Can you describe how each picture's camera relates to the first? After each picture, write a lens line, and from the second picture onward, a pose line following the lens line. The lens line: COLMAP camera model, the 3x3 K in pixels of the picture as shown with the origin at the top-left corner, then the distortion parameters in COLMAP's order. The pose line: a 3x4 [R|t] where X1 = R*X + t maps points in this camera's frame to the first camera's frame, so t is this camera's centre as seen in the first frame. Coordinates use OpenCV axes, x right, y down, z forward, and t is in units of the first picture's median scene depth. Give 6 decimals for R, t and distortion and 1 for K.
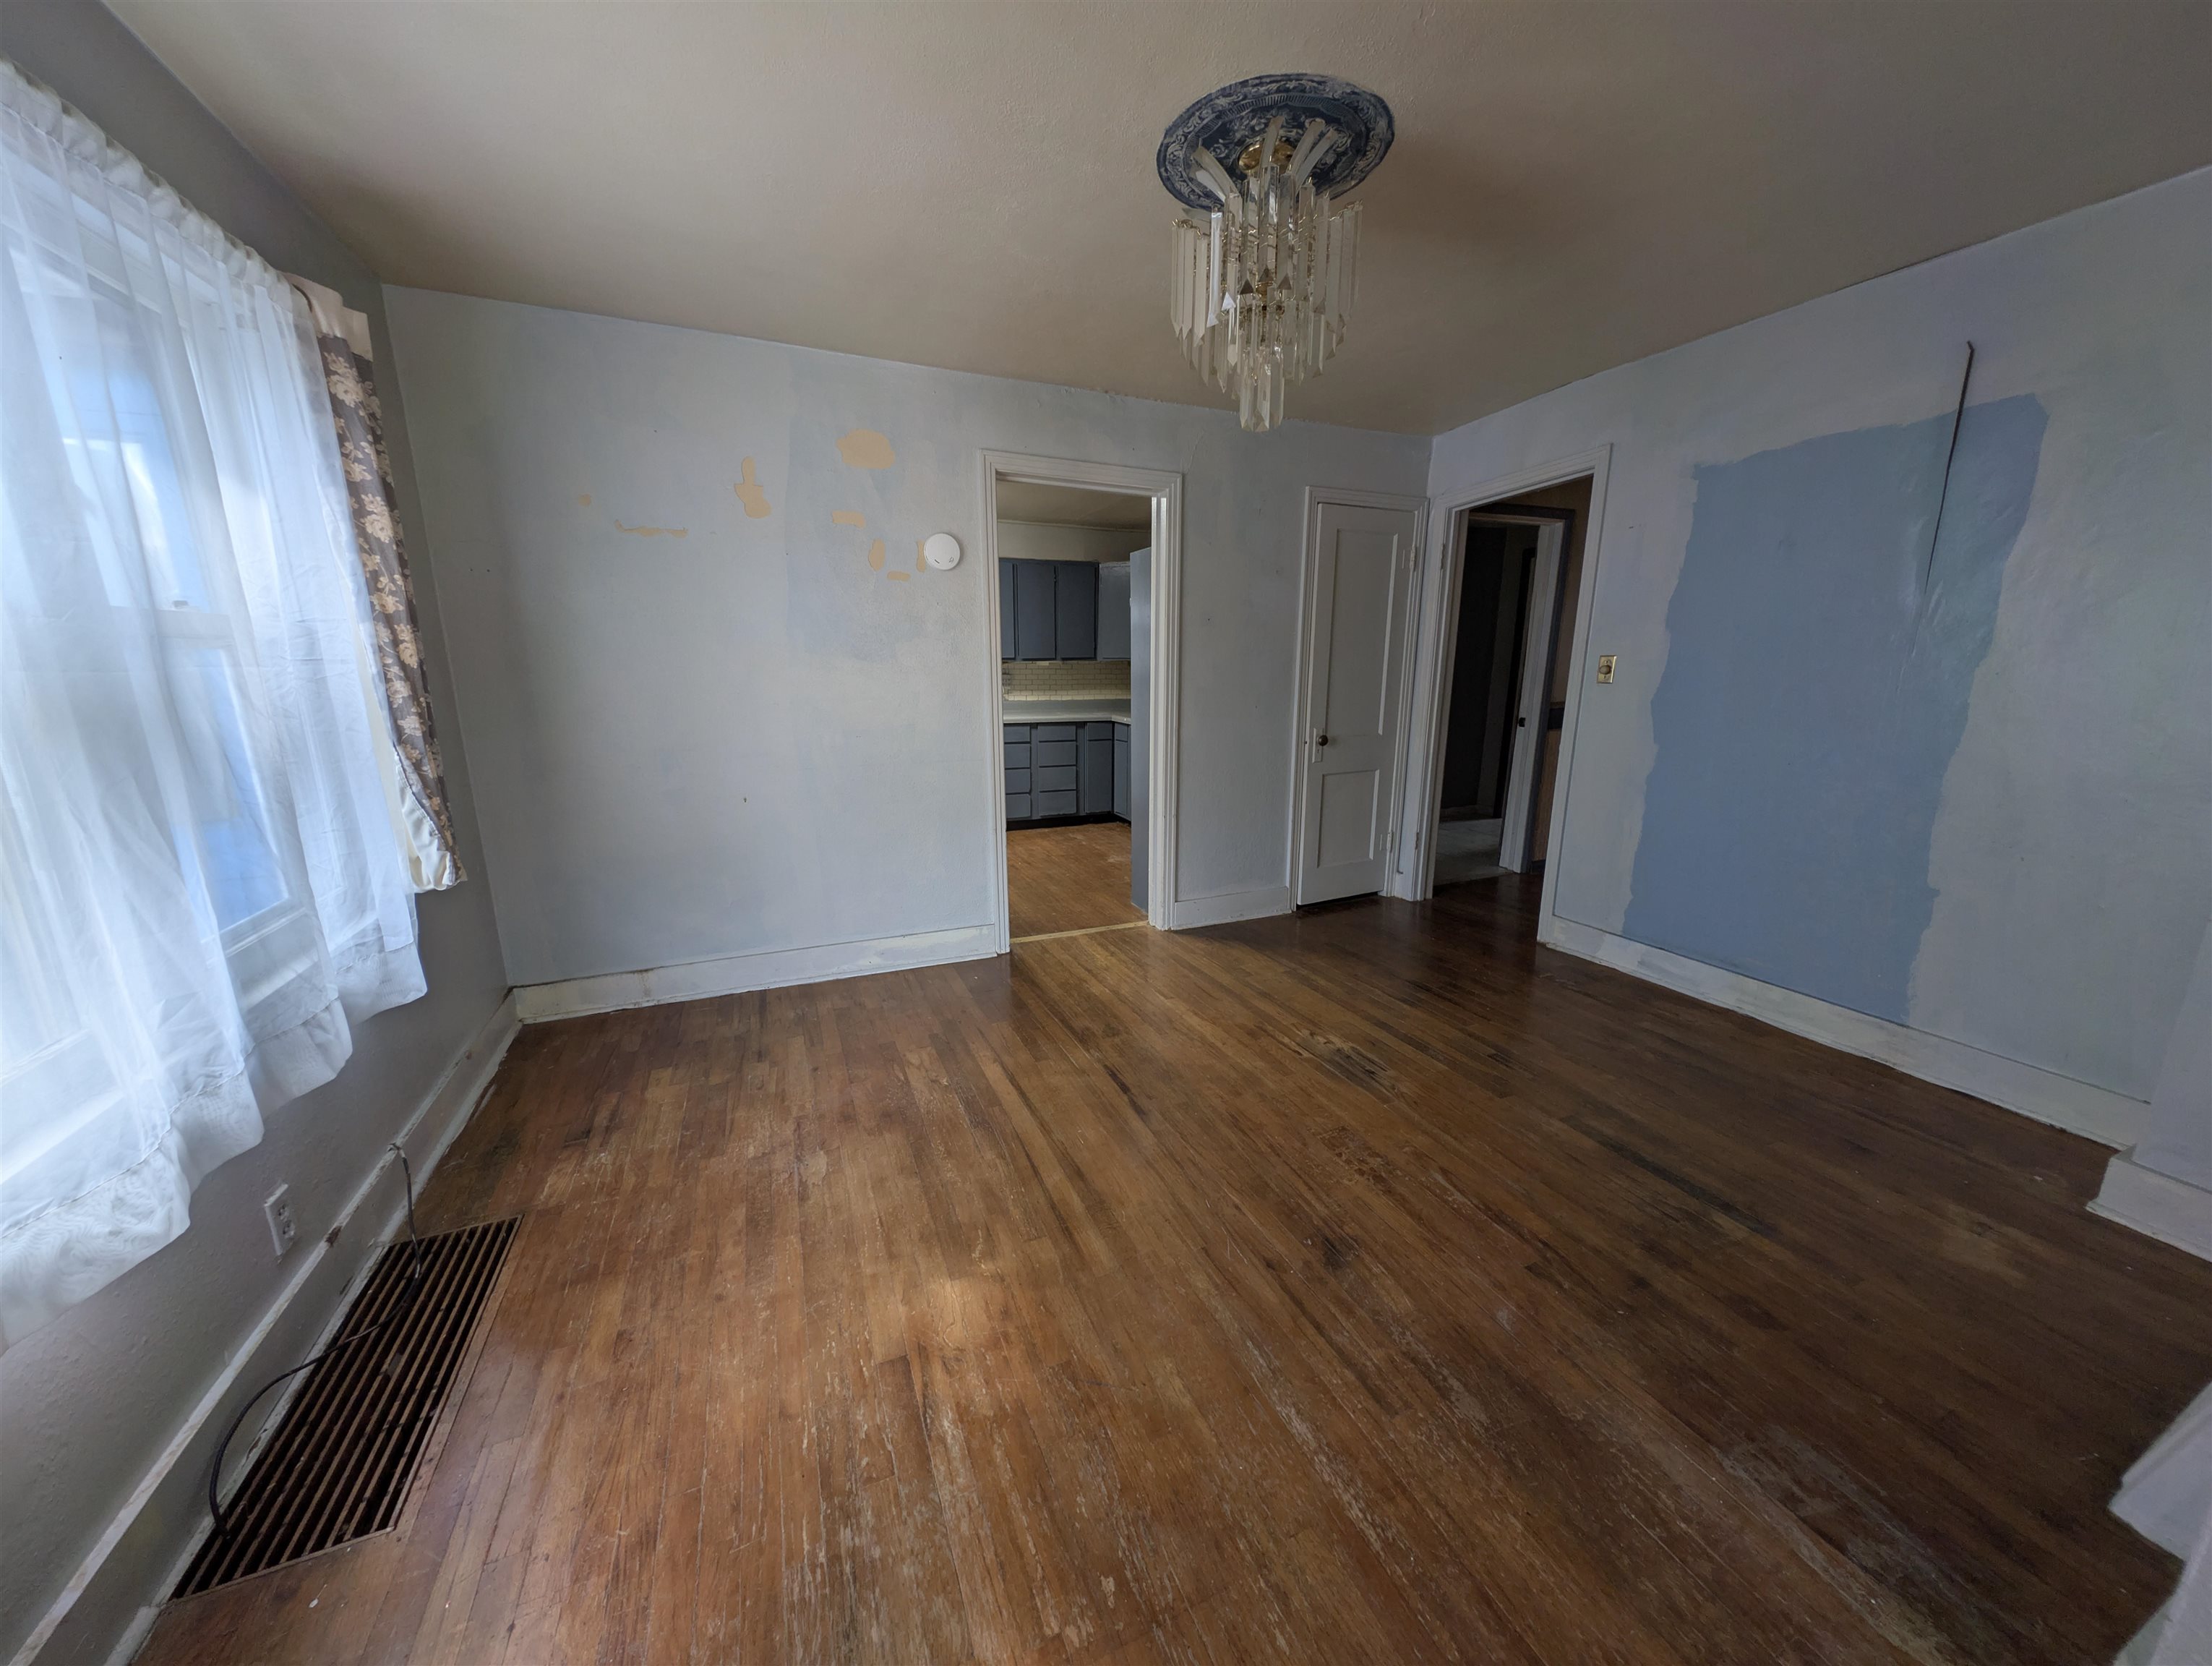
lens RADIAL K [[786.8, 0, 1101.0], [0, 786.8, 834.8], [0, 0, 1]] dist [-0.001687, 0.000395]
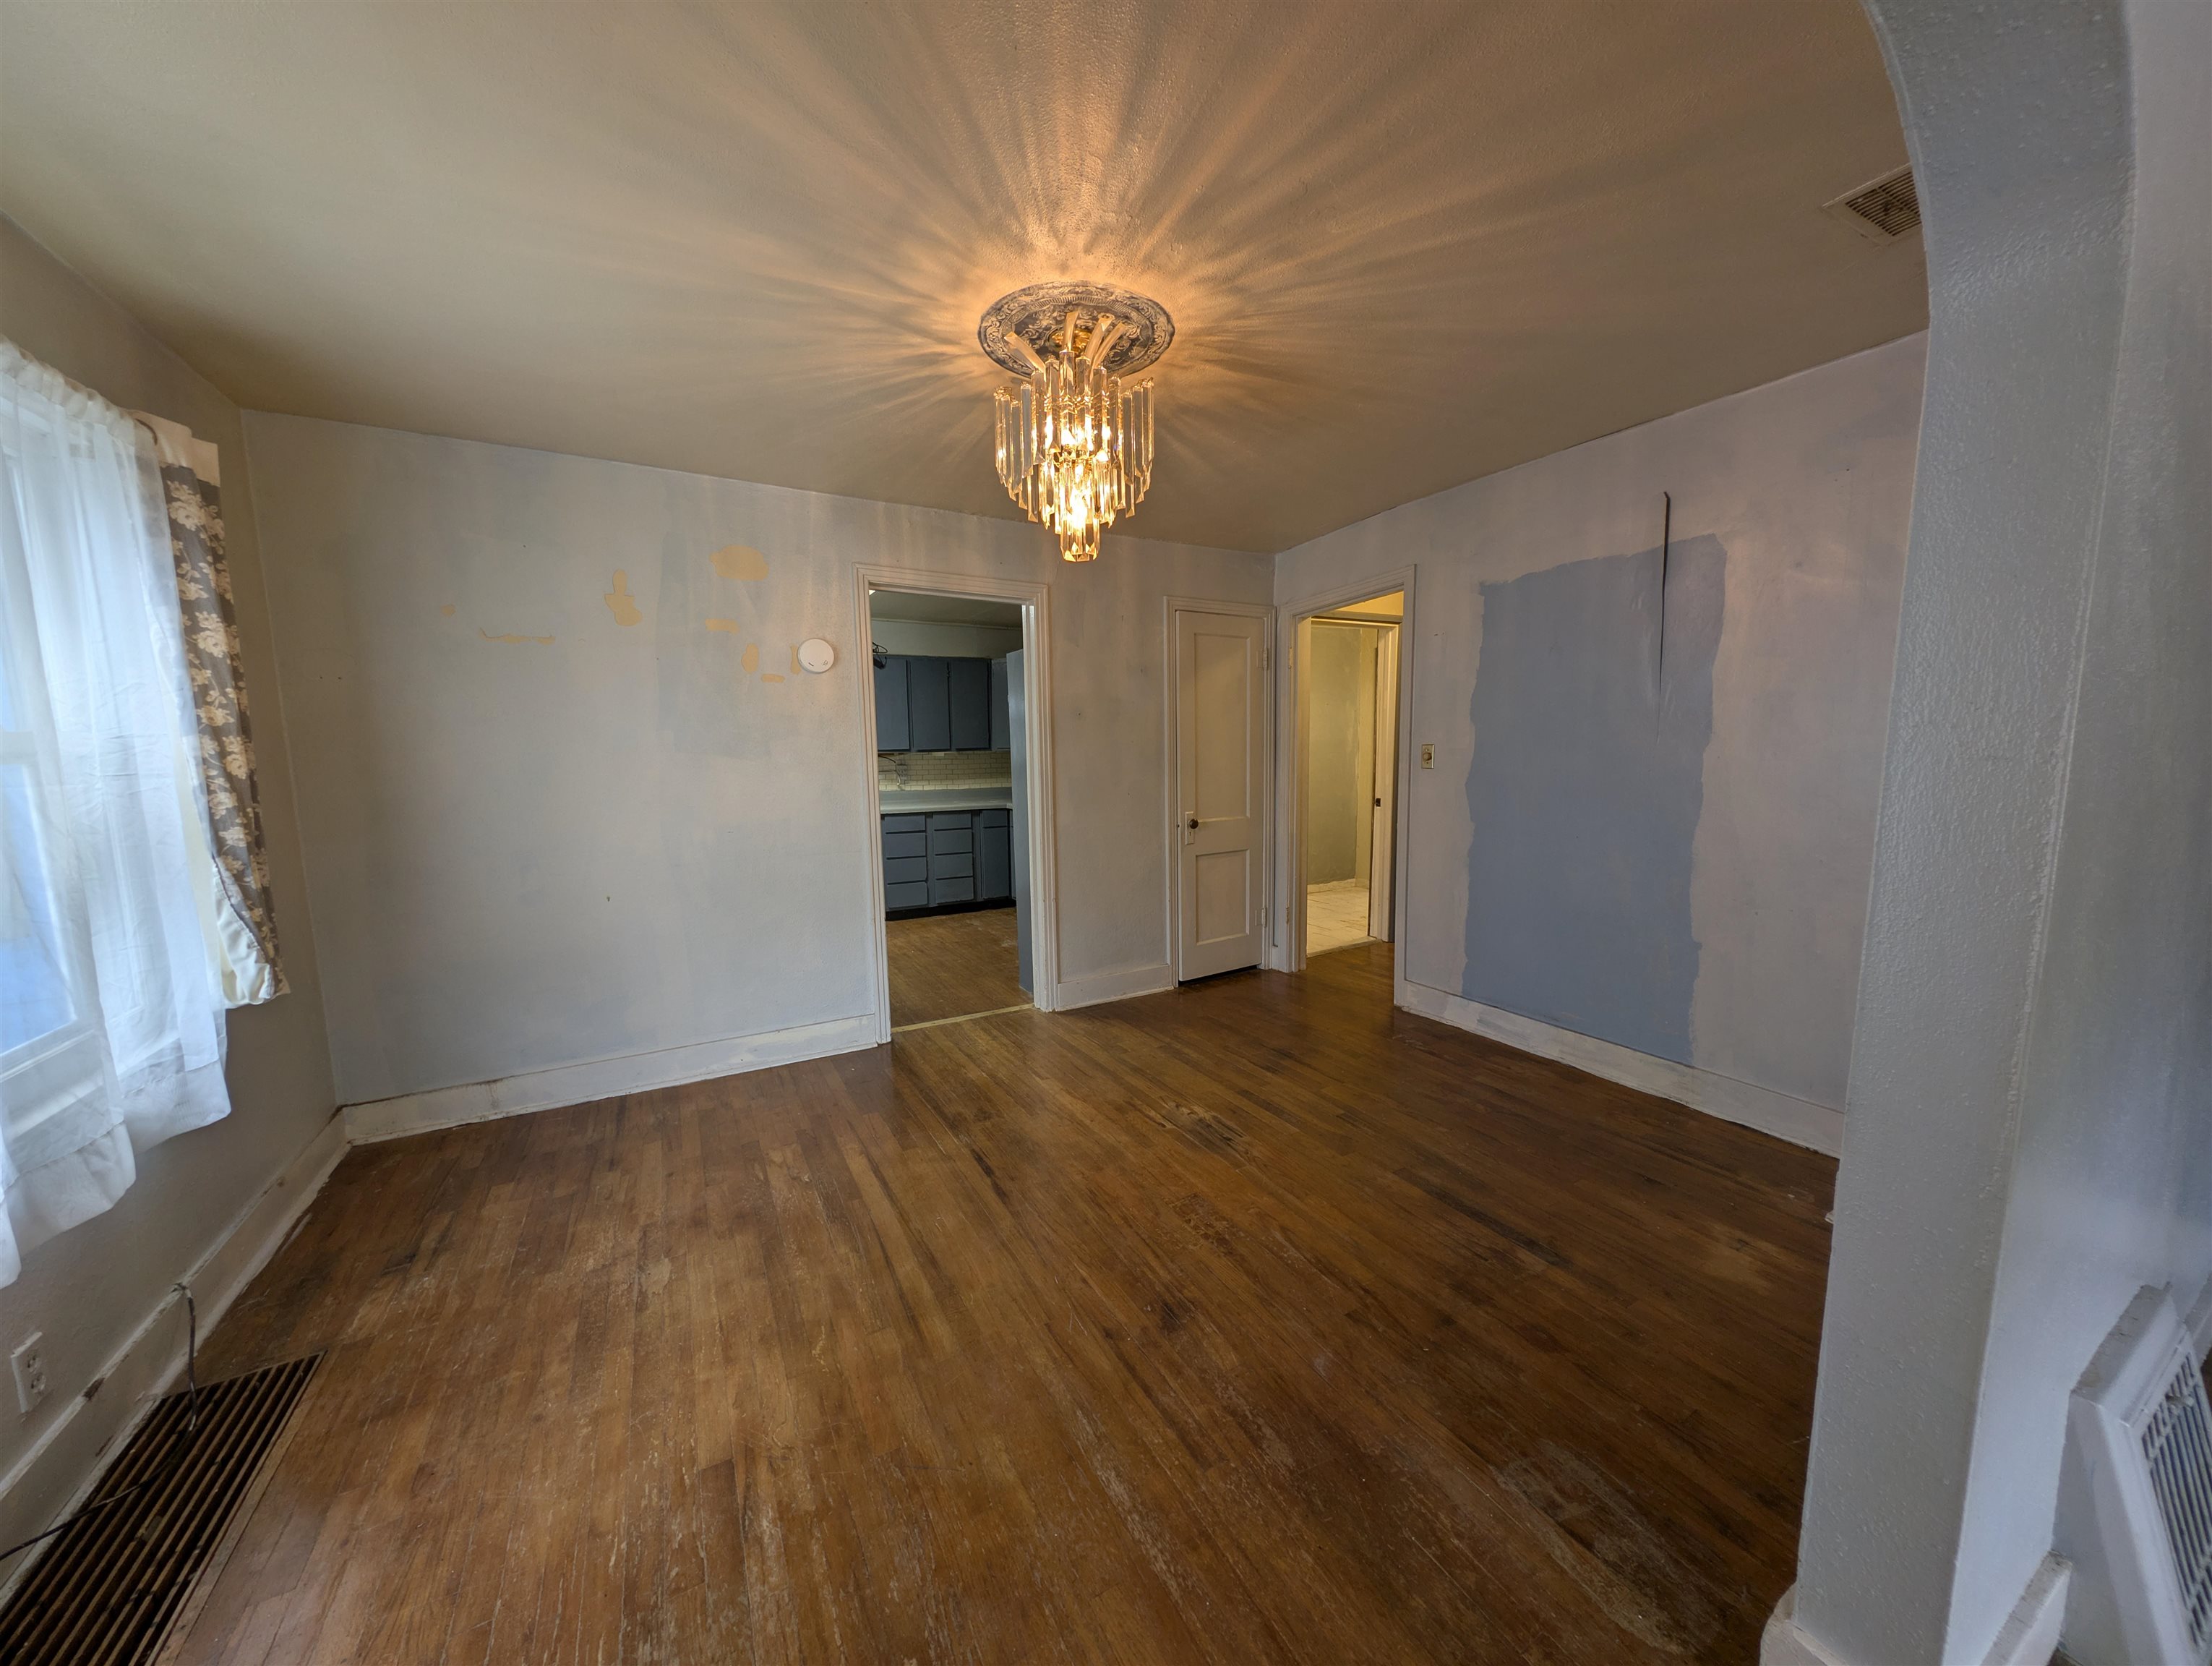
lens RADIAL K [[786.8, 0, 1101.0], [0, 786.8, 834.8], [0, 0, 1]] dist [-0.001687, 0.000395]
pose [[0.994561, -0.025496, 0.100985, 0.113256], [0.035896, 0.994081, -0.102545, -0.000406], [-0.097772, 0.105612, 0.989589, -0.089951]]
